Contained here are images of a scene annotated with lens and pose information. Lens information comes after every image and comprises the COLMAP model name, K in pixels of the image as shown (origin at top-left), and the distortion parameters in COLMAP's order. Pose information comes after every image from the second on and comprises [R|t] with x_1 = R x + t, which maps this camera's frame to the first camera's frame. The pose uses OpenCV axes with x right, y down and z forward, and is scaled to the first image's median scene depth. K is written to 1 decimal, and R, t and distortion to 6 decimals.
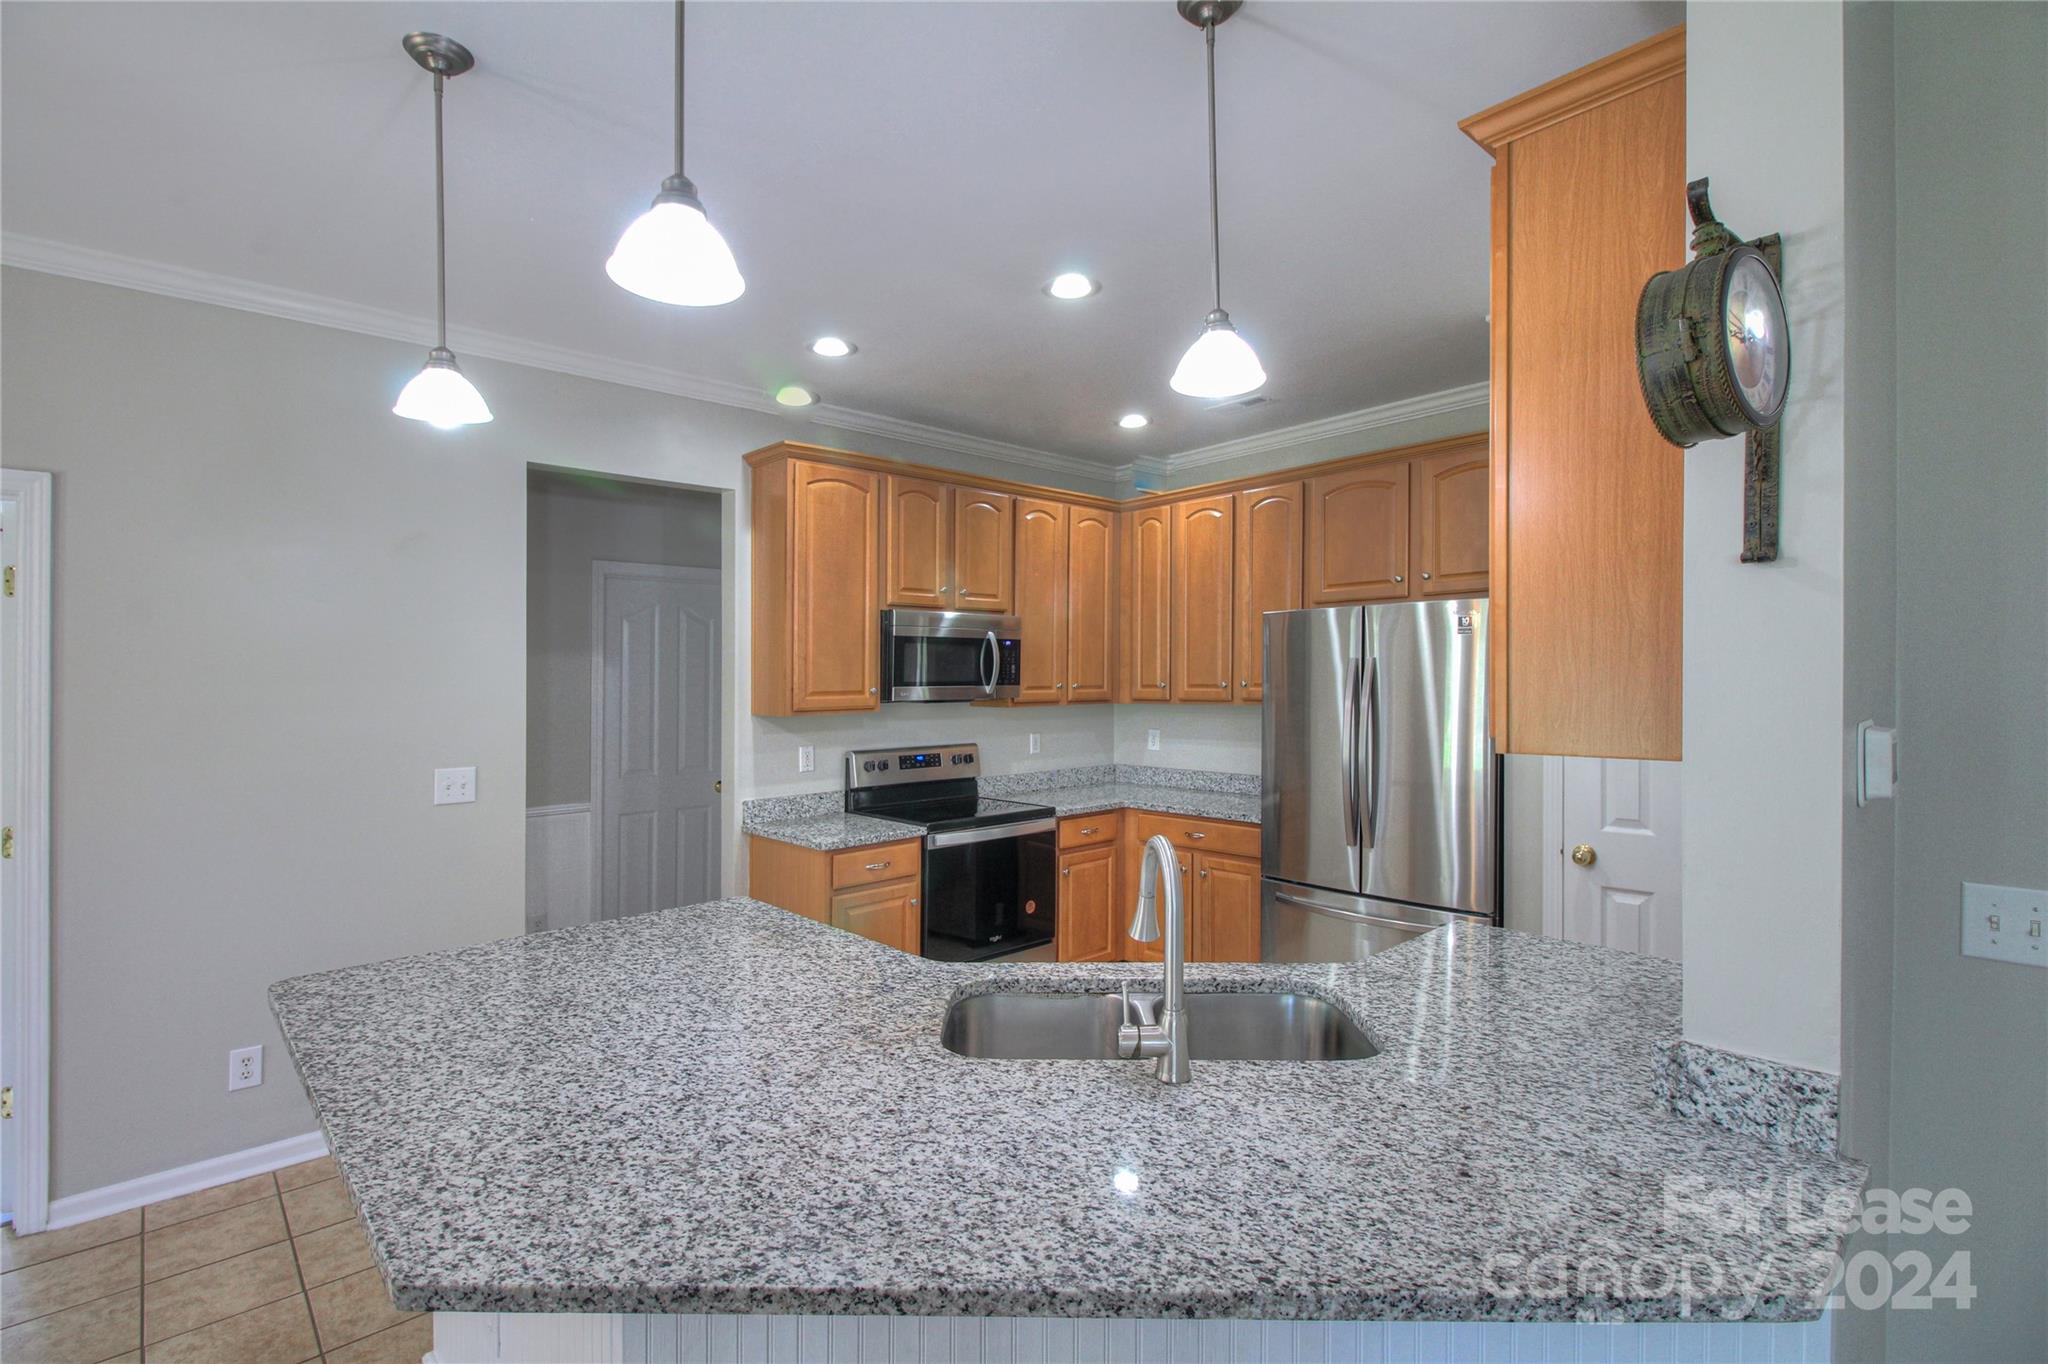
lens RADIAL K [[942.8, 0, 1023.0], [0, 942.8, 687.5], [0, 0, 1]] dist [0.003952, -0.001126]
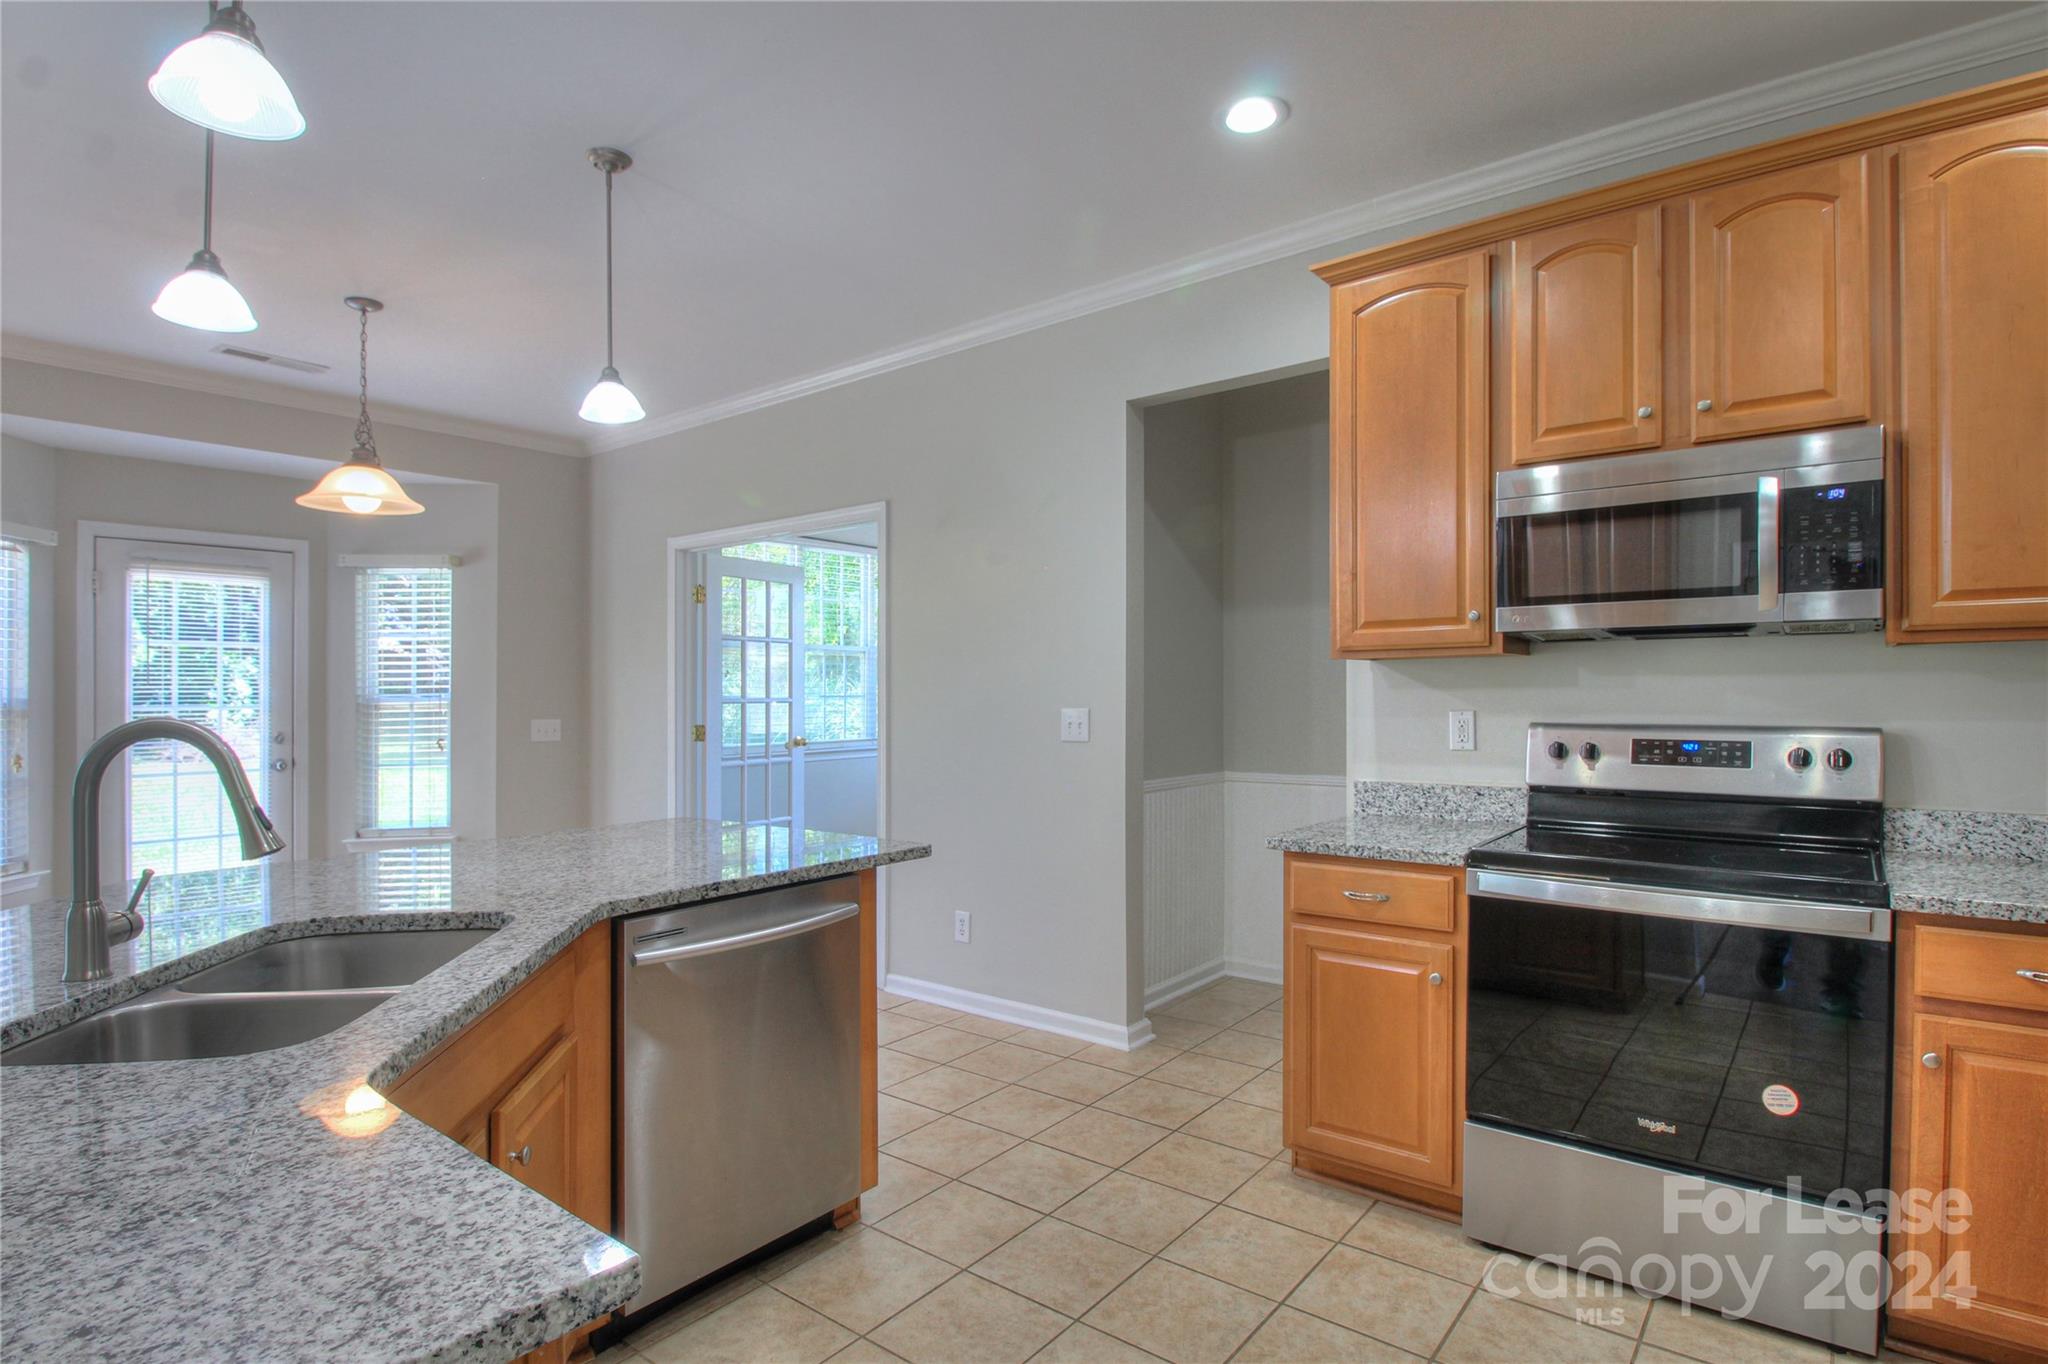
lens RADIAL K [[1049.4, 0, 1018.2], [0, 1049.4, 680.5], [0, 0, 1]] dist [0.000912, -0.012220]
pose [[0.147287, -0.003738, -0.989087, 0.465468], [-0.004627, 0.999979, -0.004468, 0.049407], [0.989083, 0.005235, 0.147267, 0.637328]]
